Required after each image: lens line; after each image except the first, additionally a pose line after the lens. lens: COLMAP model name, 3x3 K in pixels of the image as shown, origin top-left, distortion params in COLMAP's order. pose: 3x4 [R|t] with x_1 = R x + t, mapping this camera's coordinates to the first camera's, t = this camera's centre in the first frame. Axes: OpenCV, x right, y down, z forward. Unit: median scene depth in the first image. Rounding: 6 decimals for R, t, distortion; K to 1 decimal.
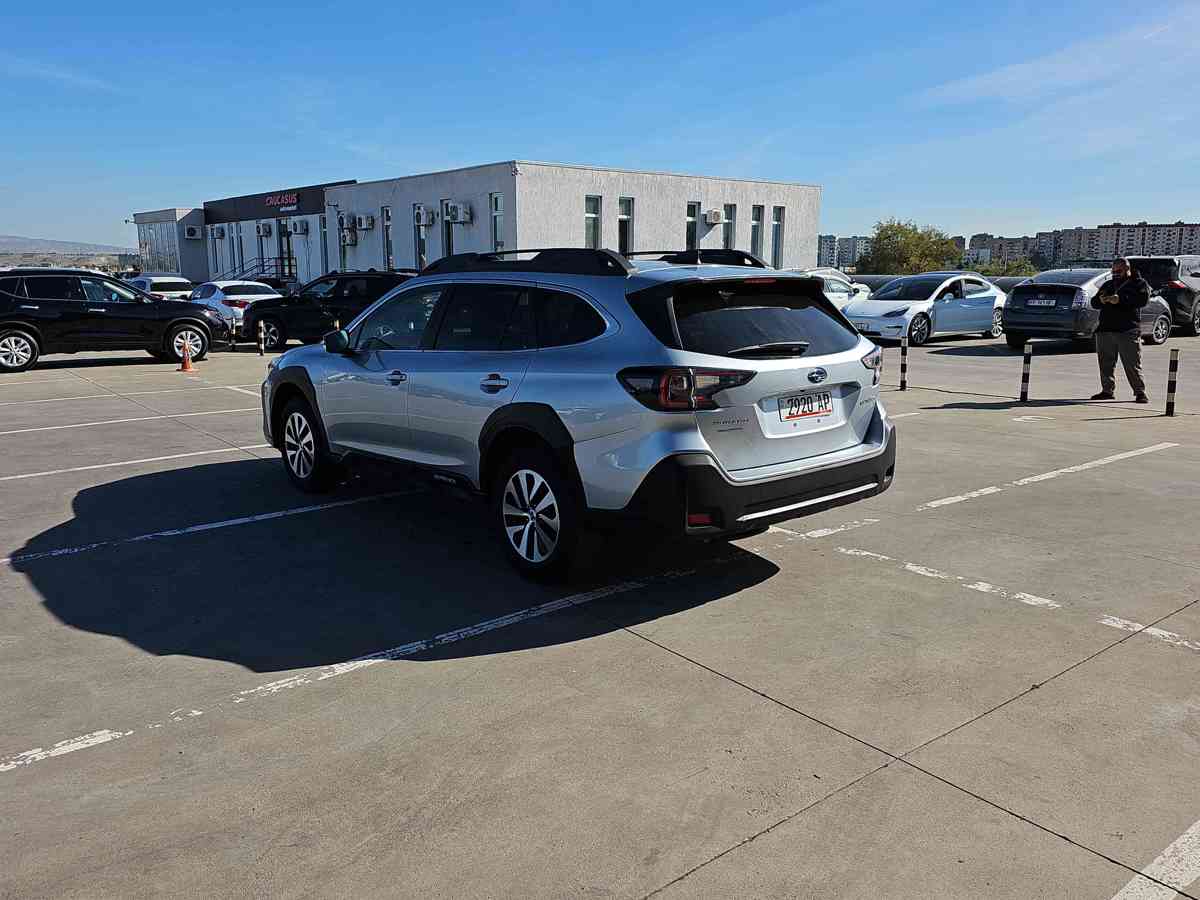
lens RADIAL K [[964.4, 0, 600.5], [0, 964.4, 415.5], [0, 0, 1]] dist [0.126660, -0.205906]
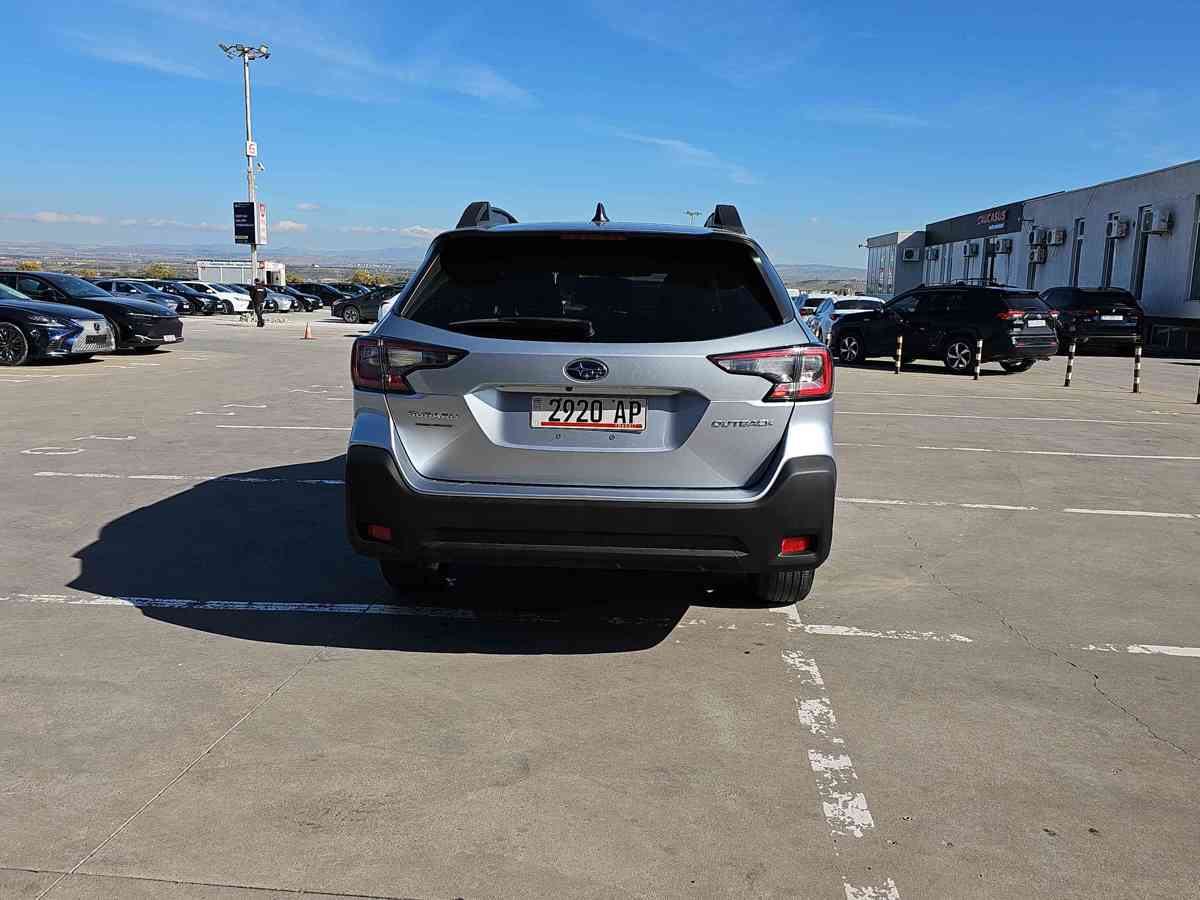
lens RADIAL K [[964.4, 0, 600.5], [0, 964.4, 415.5], [0, 0, 1]] dist [0.126660, -0.205906]
pose [[0.714765, 0.105074, -0.691426, 0.576749], [-0.124365, 0.991988, 0.022187, -0.020350], [0.688218, 0.070131, 0.722106, 0.411422]]
